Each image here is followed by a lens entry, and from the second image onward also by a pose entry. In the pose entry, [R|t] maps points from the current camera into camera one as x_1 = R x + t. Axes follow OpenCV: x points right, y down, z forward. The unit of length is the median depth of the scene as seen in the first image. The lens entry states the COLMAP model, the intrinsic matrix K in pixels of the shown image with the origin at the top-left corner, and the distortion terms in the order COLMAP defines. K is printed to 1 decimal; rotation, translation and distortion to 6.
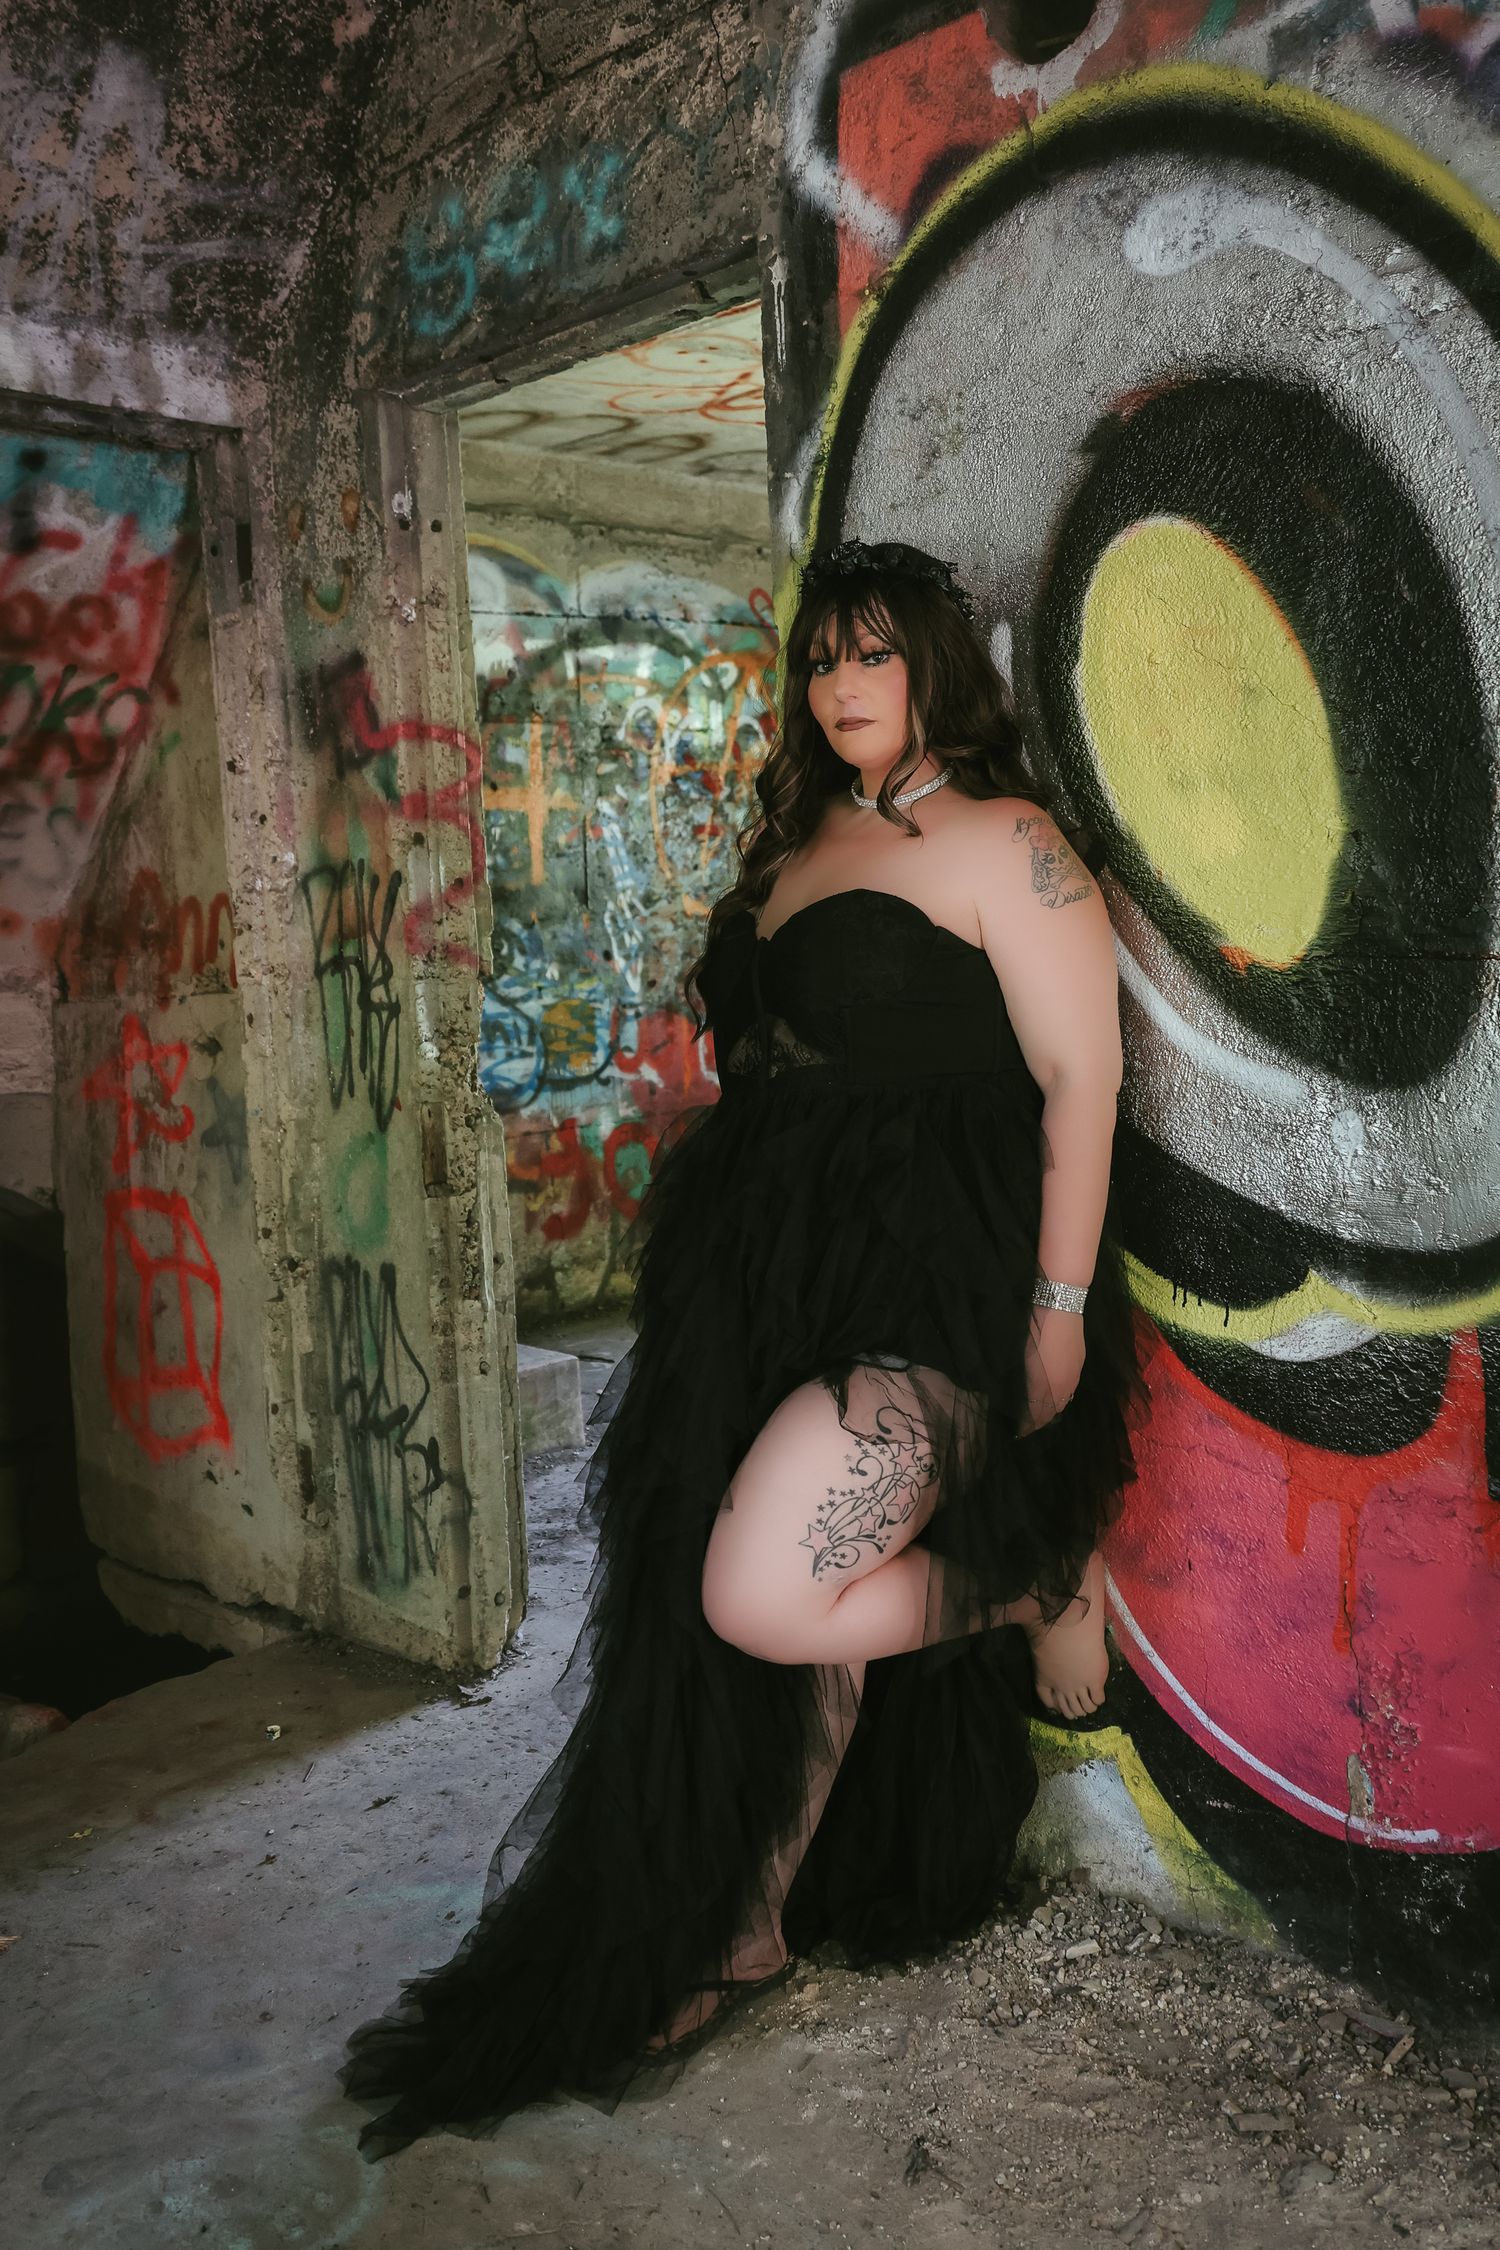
lens RADIAL K [[1997.5, 0, 763.1], [0, 1997.5, 1134.6], [0, 0, 1]] dist [0.020613, -0.012837]
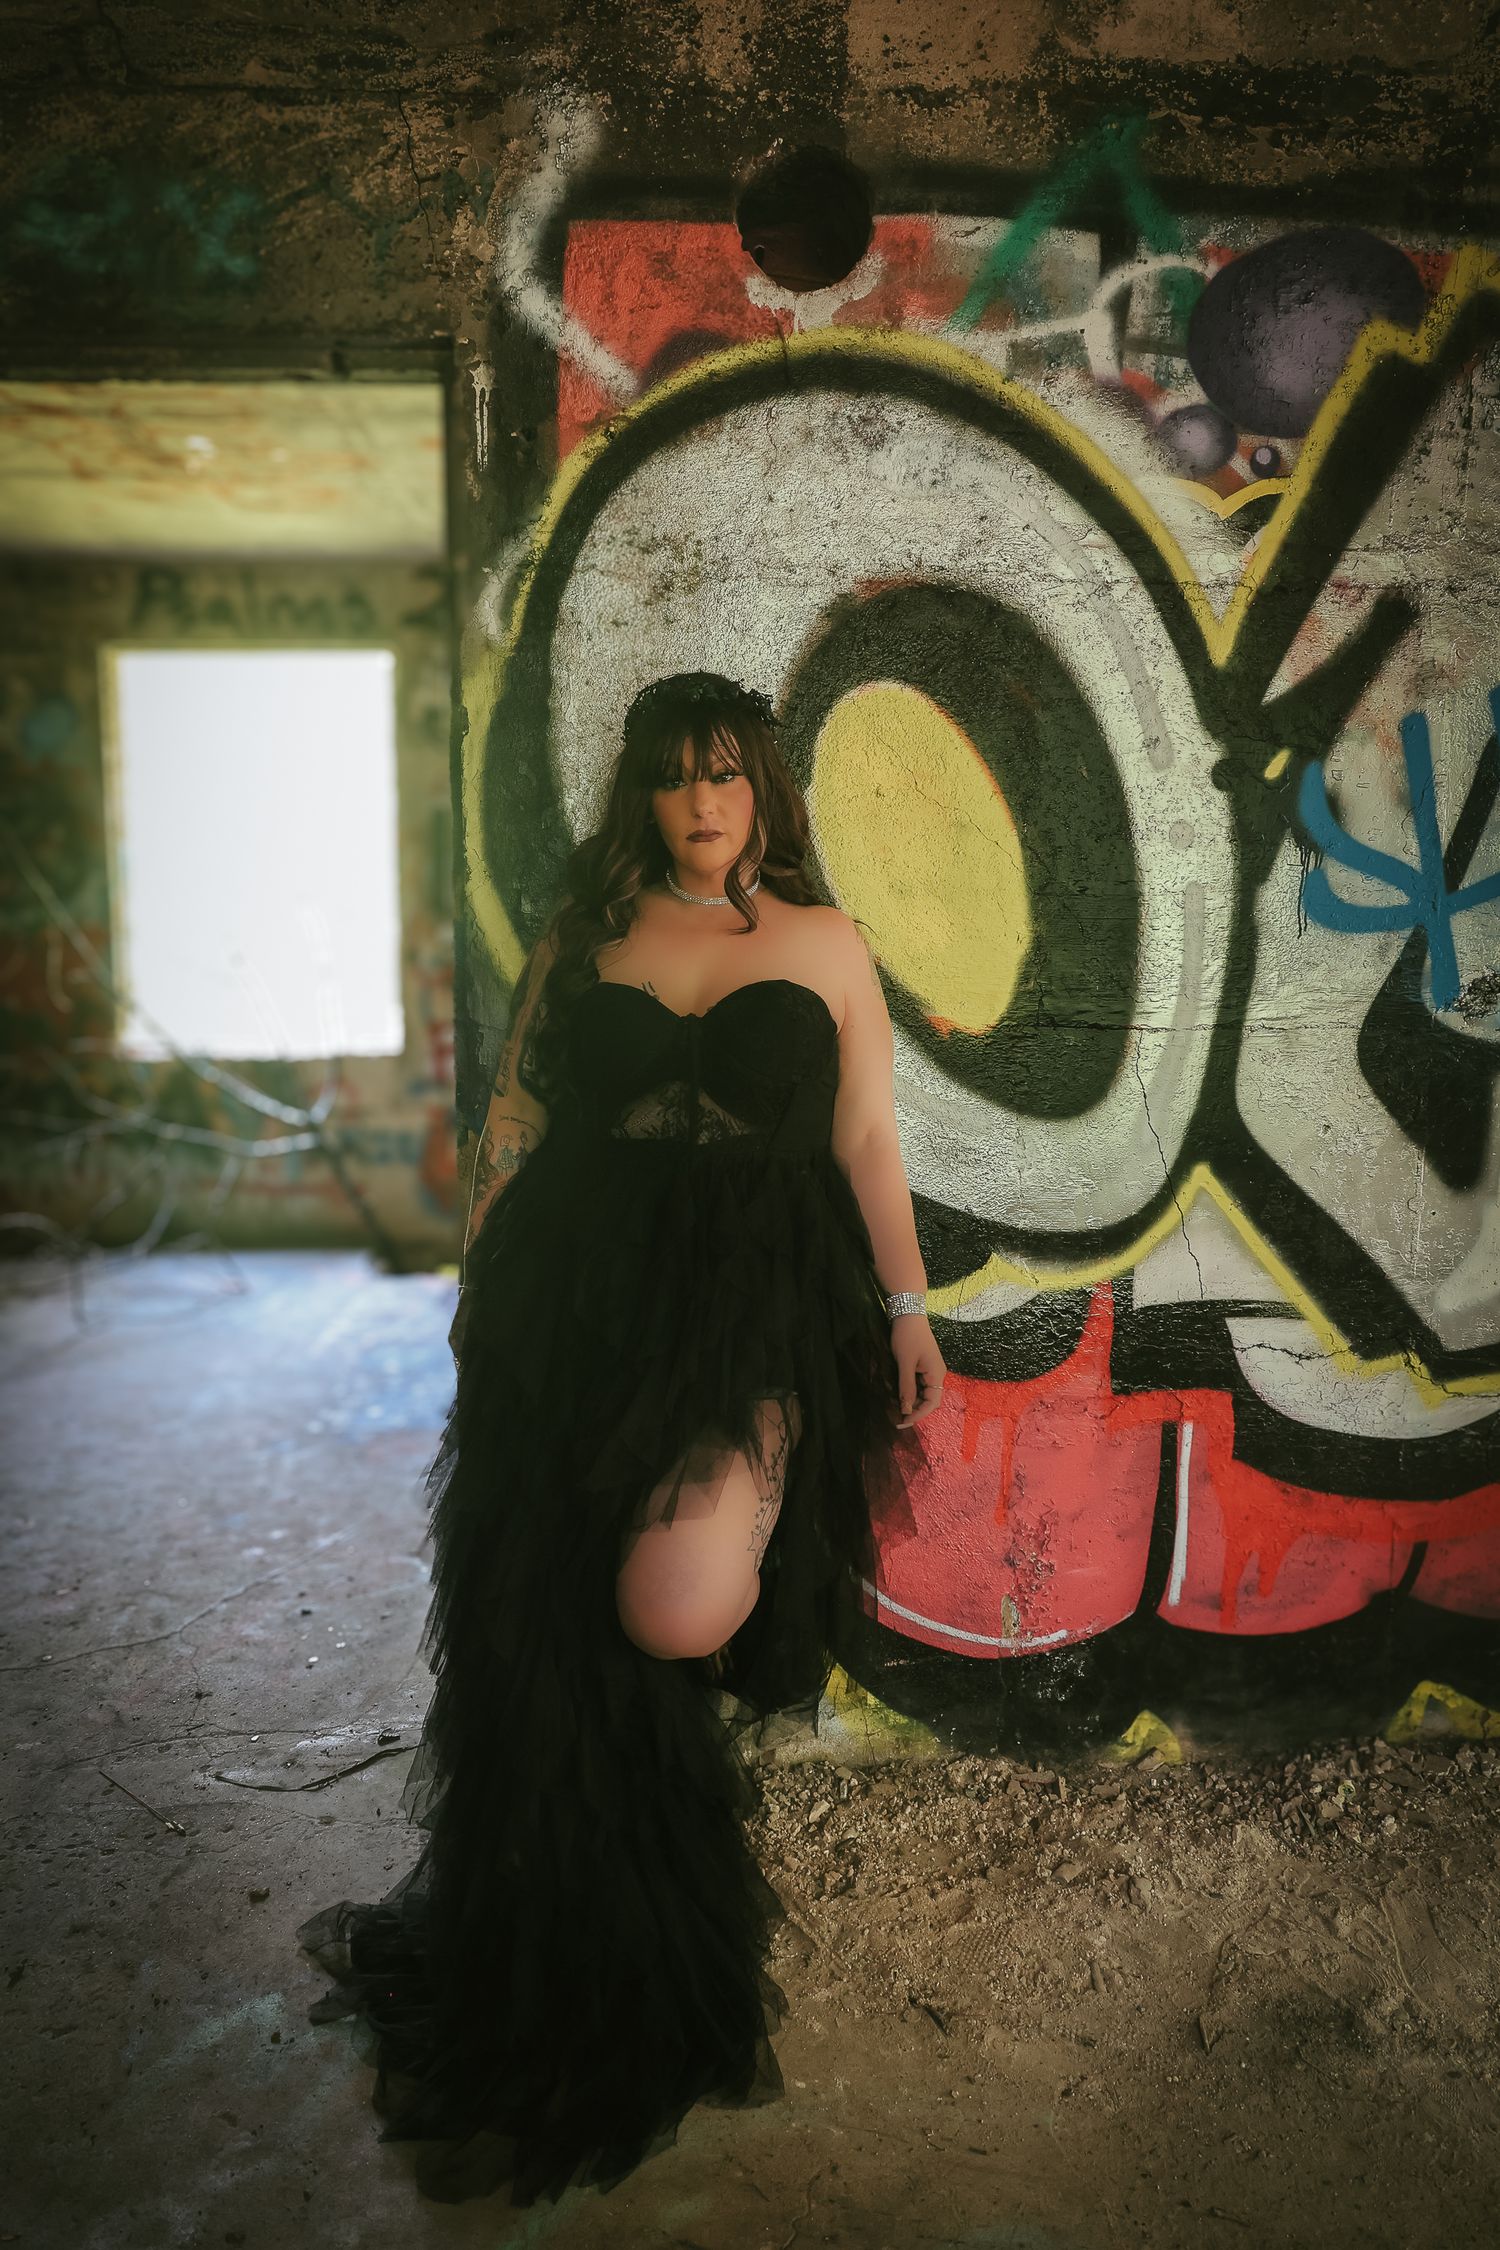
lens RADIAL K [[1565.3, 0, 738.4], [0, 1565.3, 1123.2], [0, 0, 1]] dist [0.007771, -0.003694]
pose [[0.679817, -0.054760, 0.731334, -0.606235], [0.047807, 0.998396, 0.030318, -0.060269], [-0.731822, 0.014352, 0.681345, 0.383539]]
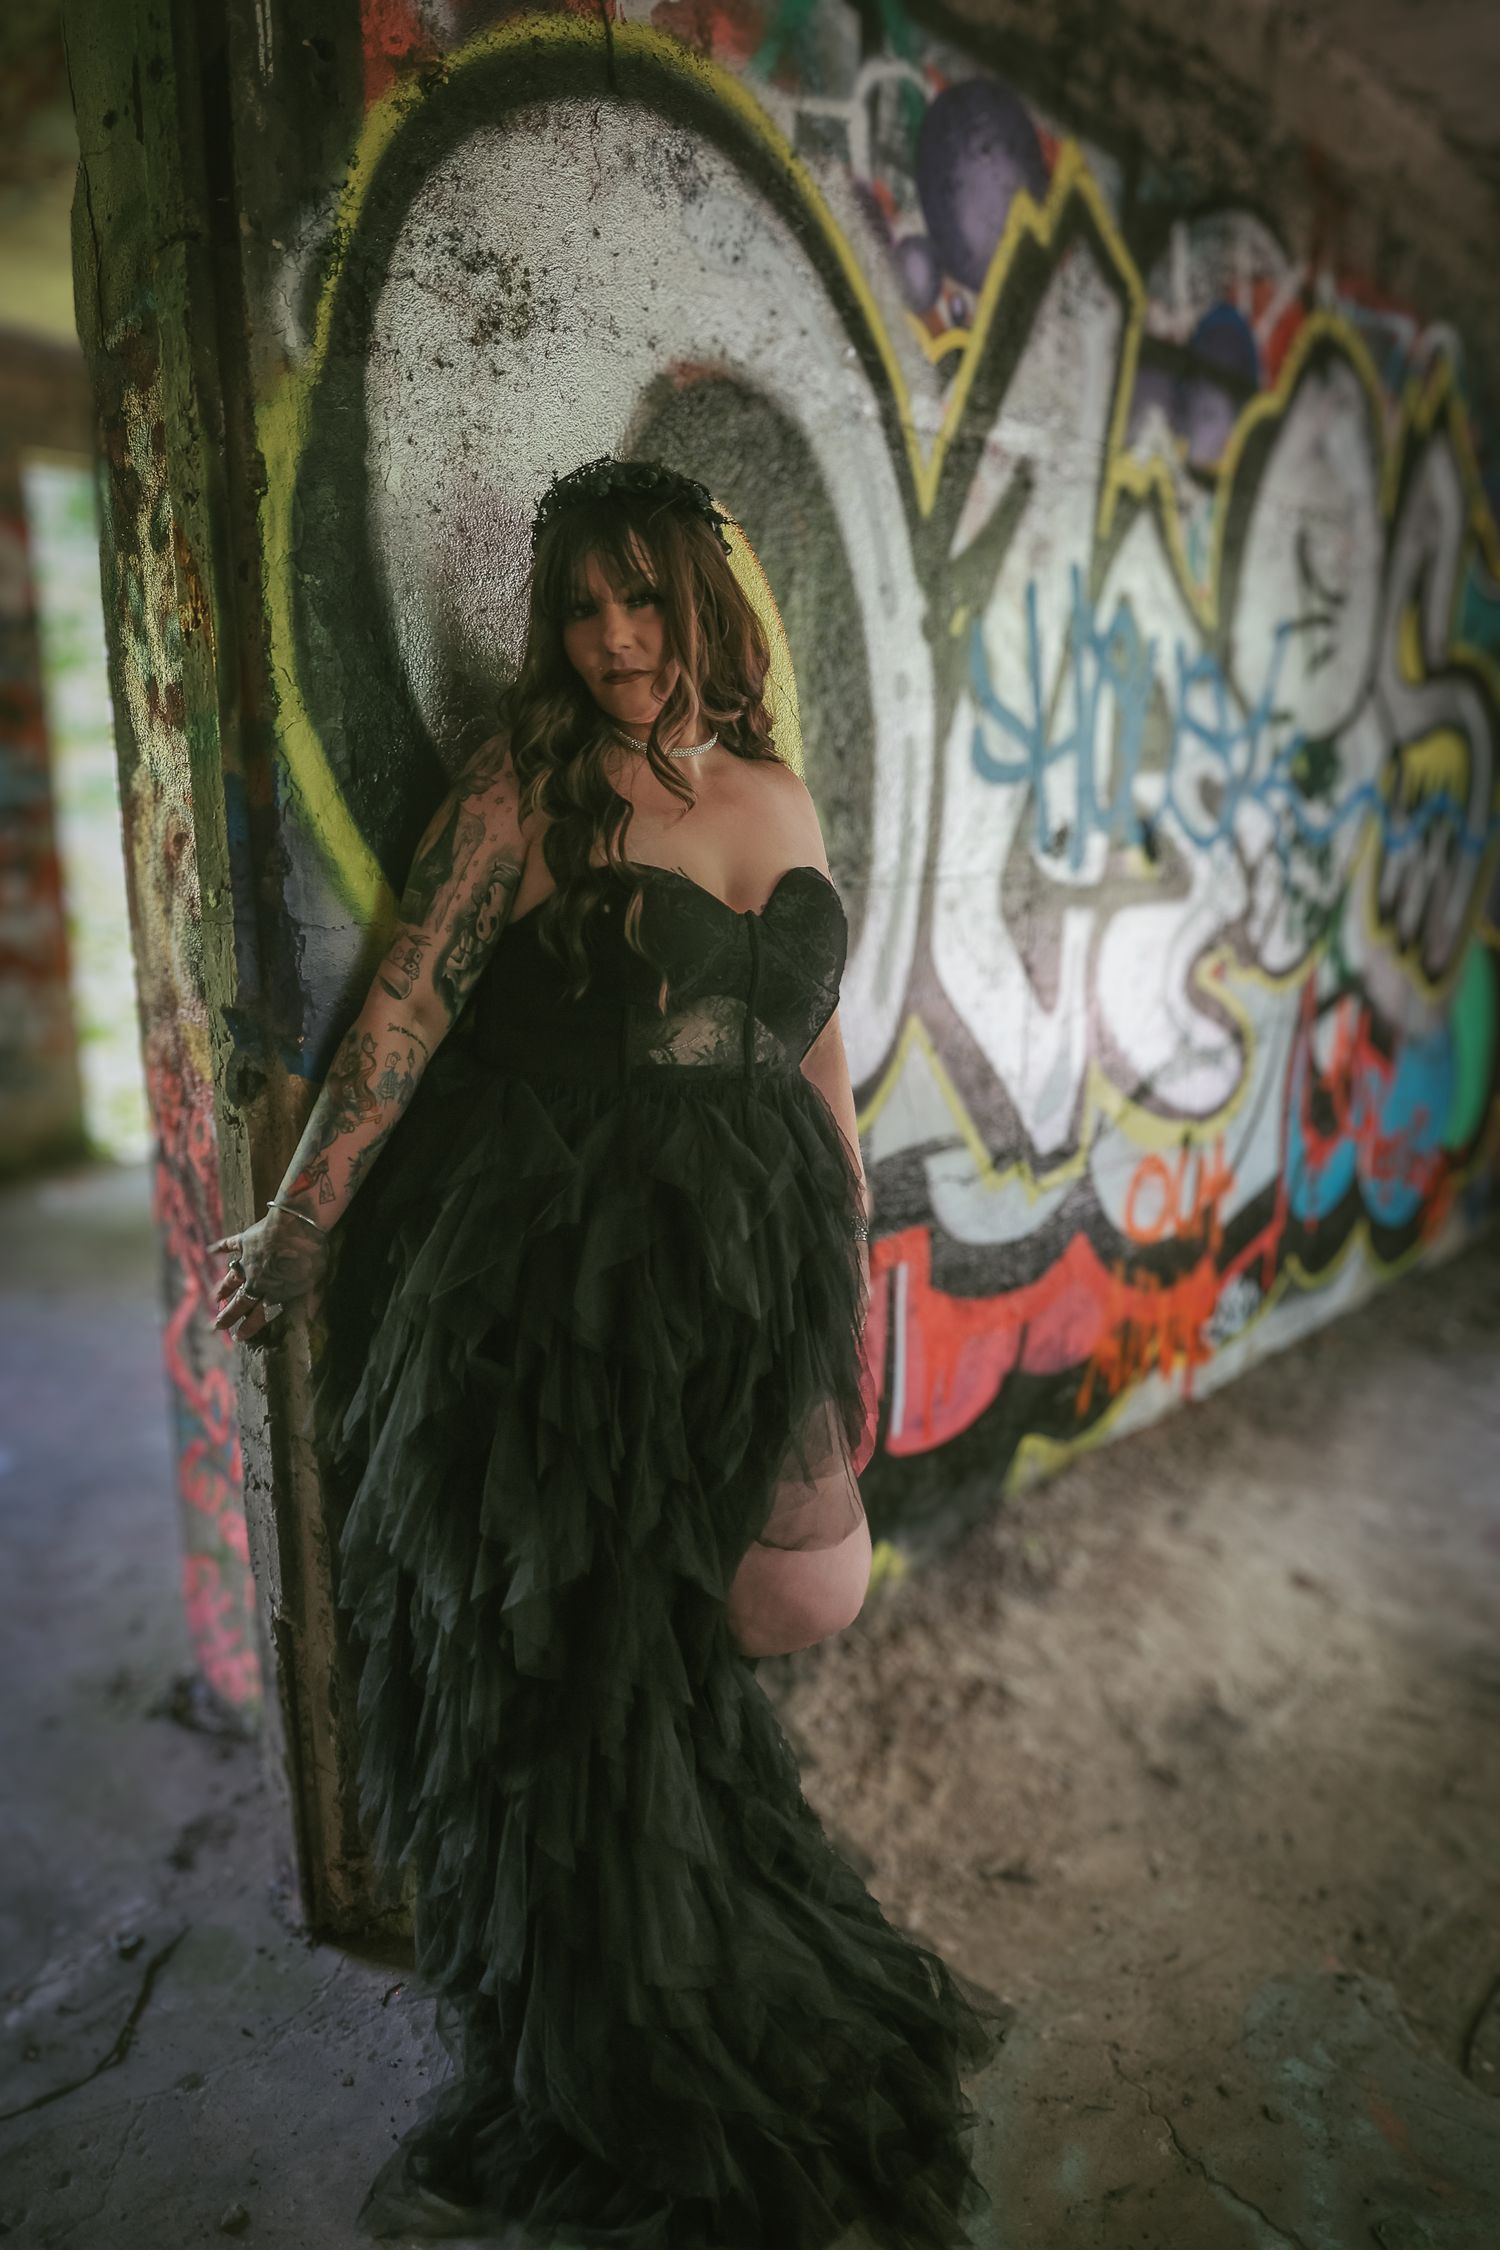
lens RADIAL K [[1565.3, 0, 731.3], [0, 1565.3, 1136.0], [0, 0, 1]] dist [0.007771, -0.003694]
pose [[-0.036124, -0.179207, 0.983148, -0.702803], [0.110191, 0.977077, 0.182149, -0.114680], [-0.993254, 0.114914, -0.015549, 1.017206]]
